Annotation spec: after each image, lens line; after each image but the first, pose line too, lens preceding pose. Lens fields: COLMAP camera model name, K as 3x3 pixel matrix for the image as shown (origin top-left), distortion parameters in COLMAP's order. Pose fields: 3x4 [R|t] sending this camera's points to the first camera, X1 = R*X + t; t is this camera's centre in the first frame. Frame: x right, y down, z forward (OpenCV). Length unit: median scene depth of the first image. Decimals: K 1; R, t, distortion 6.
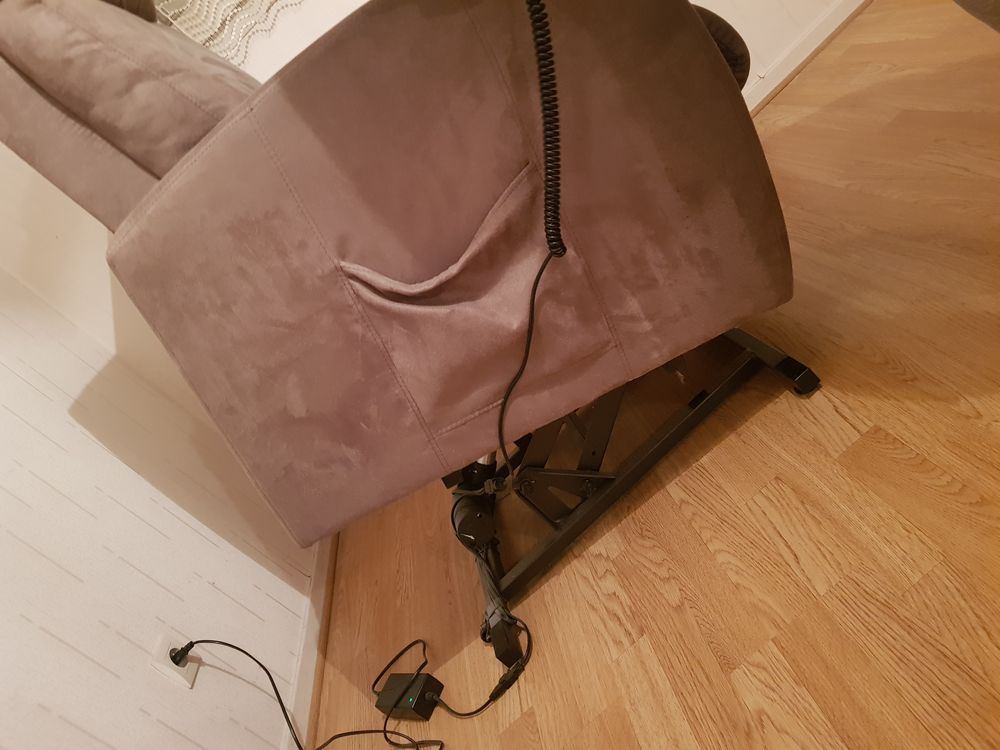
lens RADIAL K [[770.3, 0, 515.2], [0, 770.3, 374.9], [0, 0, 1]] dist [-0.000694, -0.012913]
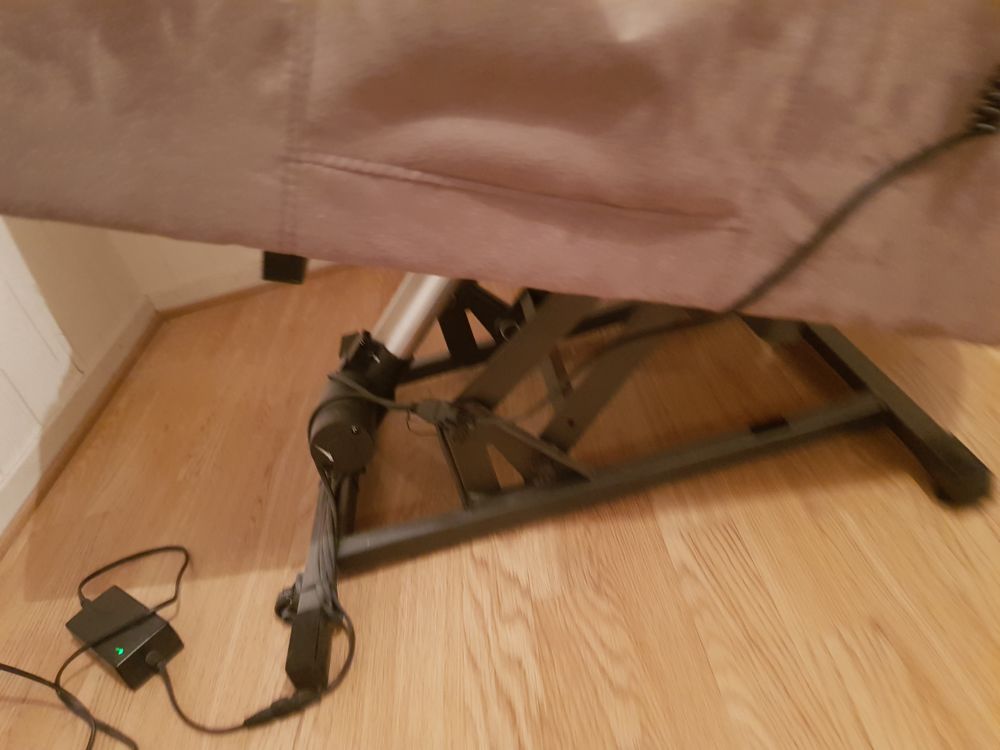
lens RADIAL K [[740.1, 0, 500.0], [0, 740.1, 375.0], [0, 0, 1]] dist [-0.002030, -0.000042]
pose [[0.876777, 0.446832, 0.177774, -0.082031], [-0.466037, 0.880683, 0.084900, 0.048454], [-0.118626, -0.157288, 0.980402, 0.472869]]
